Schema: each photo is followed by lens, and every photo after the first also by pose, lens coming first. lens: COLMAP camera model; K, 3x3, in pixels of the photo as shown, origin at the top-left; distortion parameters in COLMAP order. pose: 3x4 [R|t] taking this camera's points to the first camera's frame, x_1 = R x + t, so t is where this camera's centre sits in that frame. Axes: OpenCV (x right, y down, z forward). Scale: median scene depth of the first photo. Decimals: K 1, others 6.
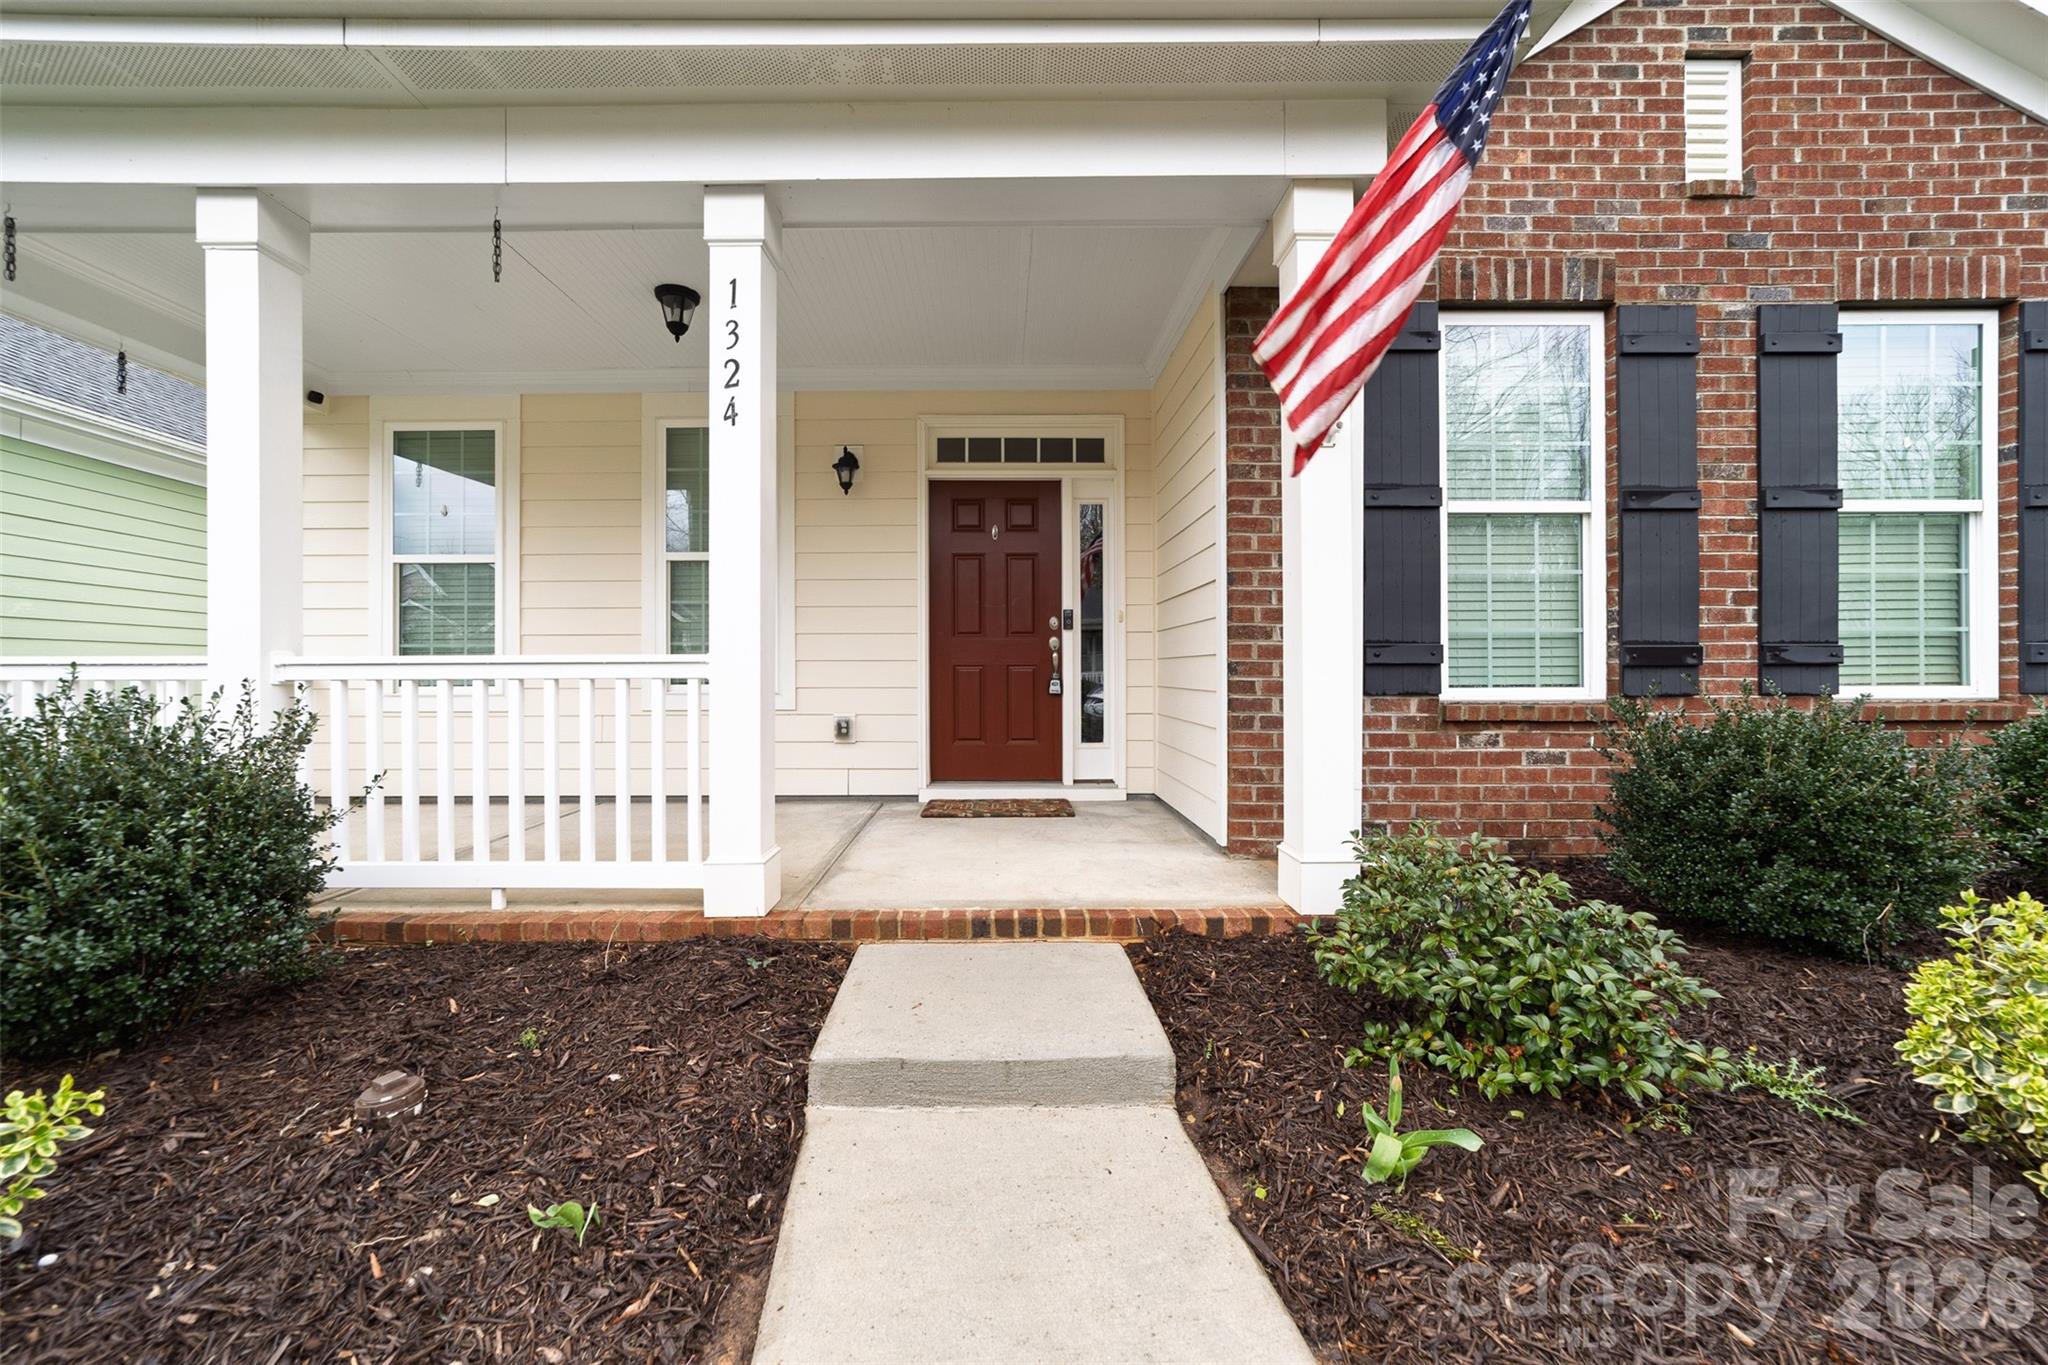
lens RADIAL K [[808.4, 0, 1038.8], [0, 808.4, 662.4], [0, 0, 1]] dist [0.000609, 0.000248]
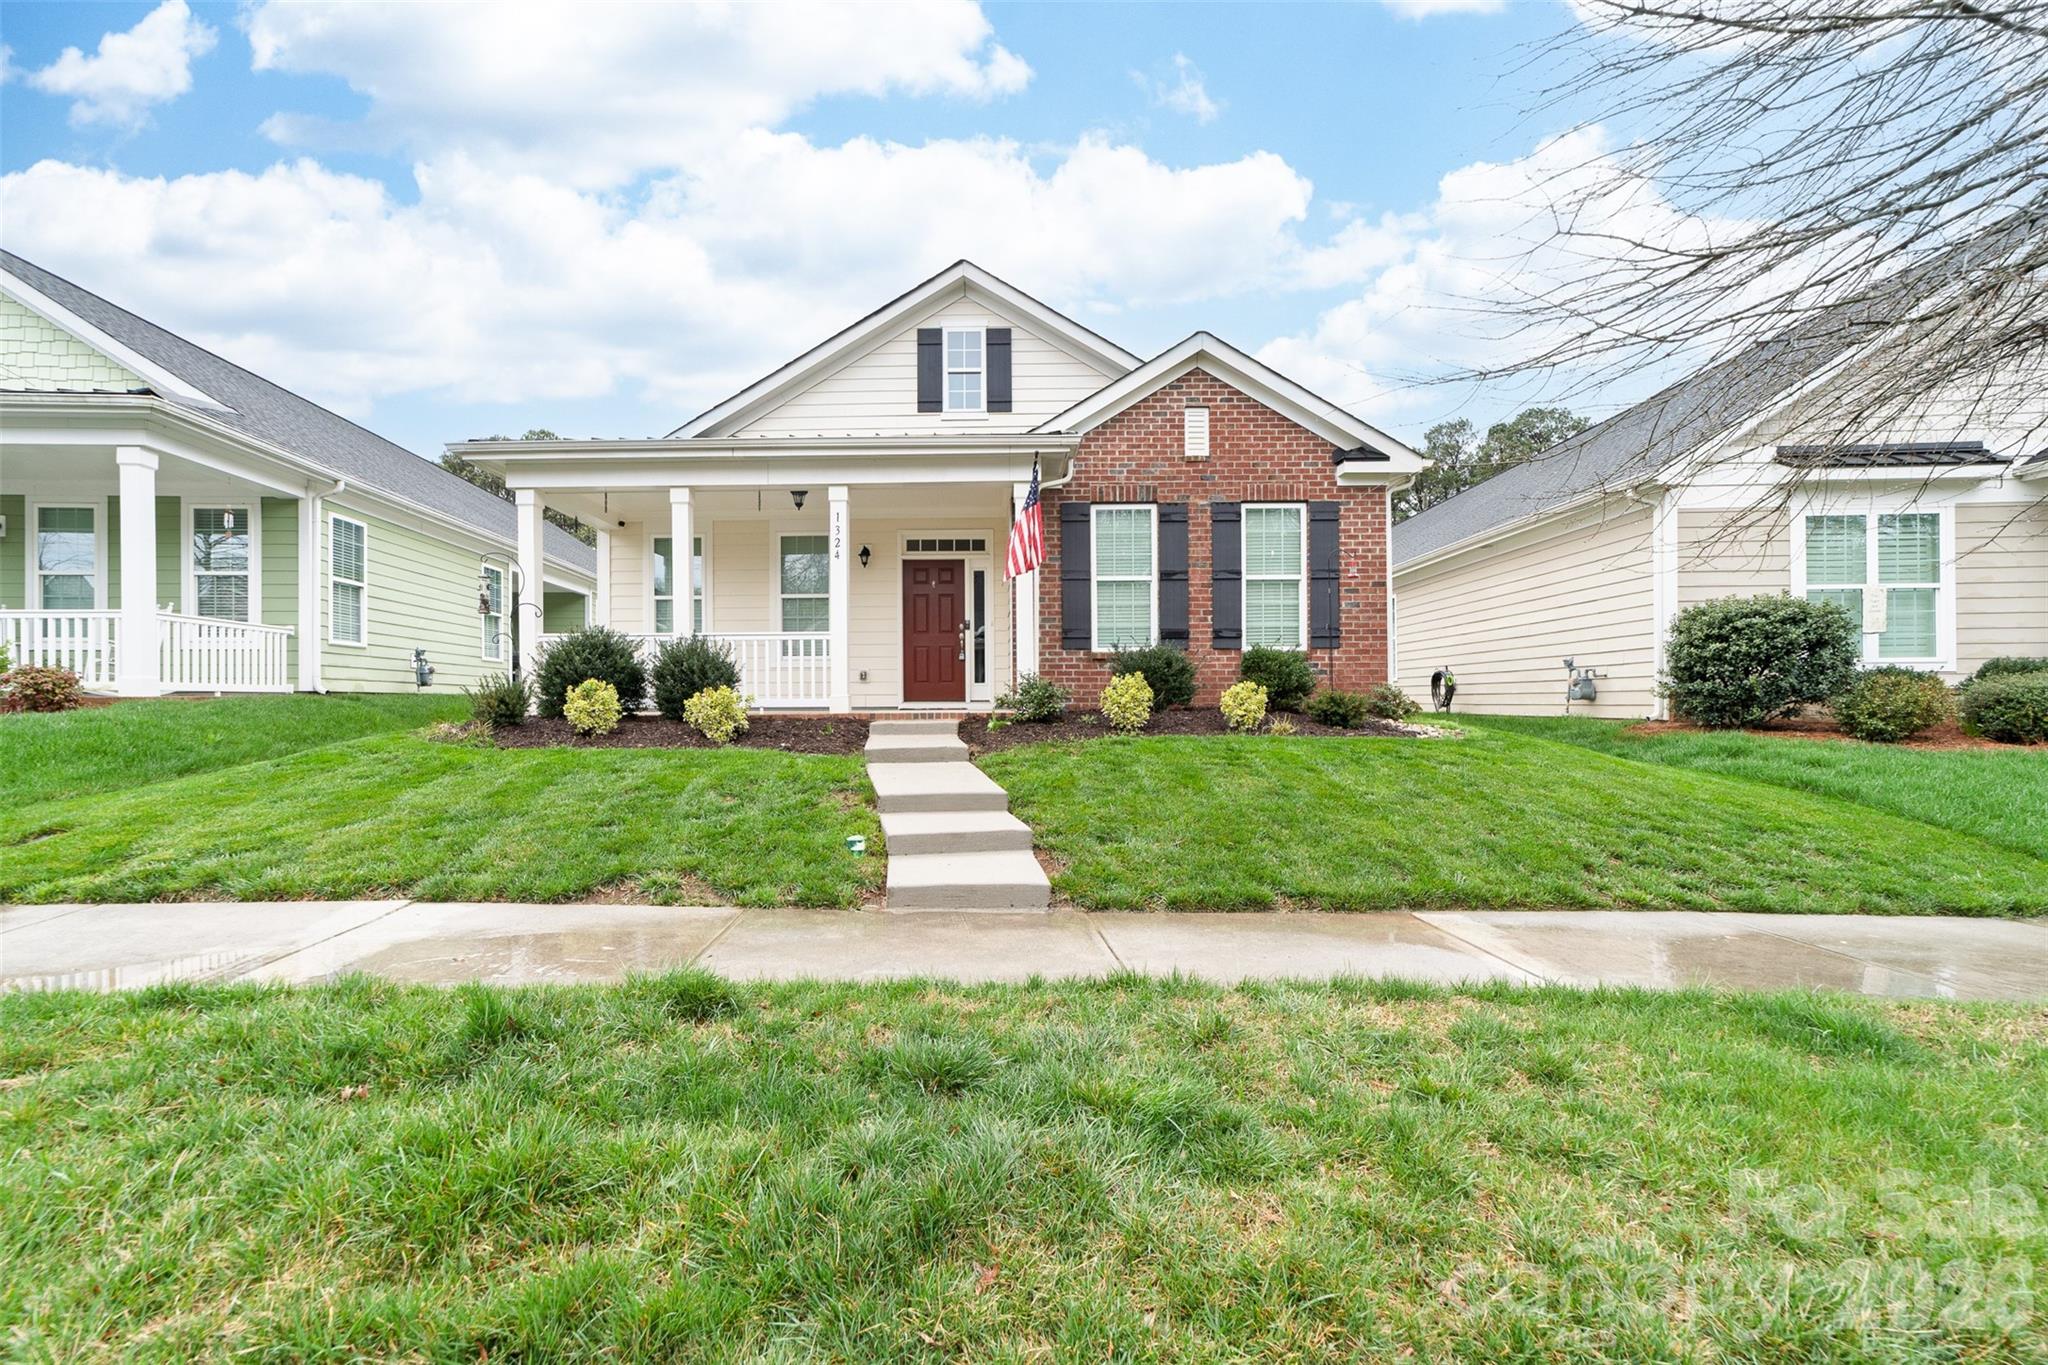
lens RADIAL K [[808.4, 0, 1015.4], [0, 808.4, 686.7], [0, 0, 1]] dist [0.000609, 0.000248]
pose [[0.999922, -0.003809, -0.011857, 0.268987], [0.003826, 0.999992, 0.001434, 0.155488], [0.011851, -0.001480, 0.999929, -1.637650]]
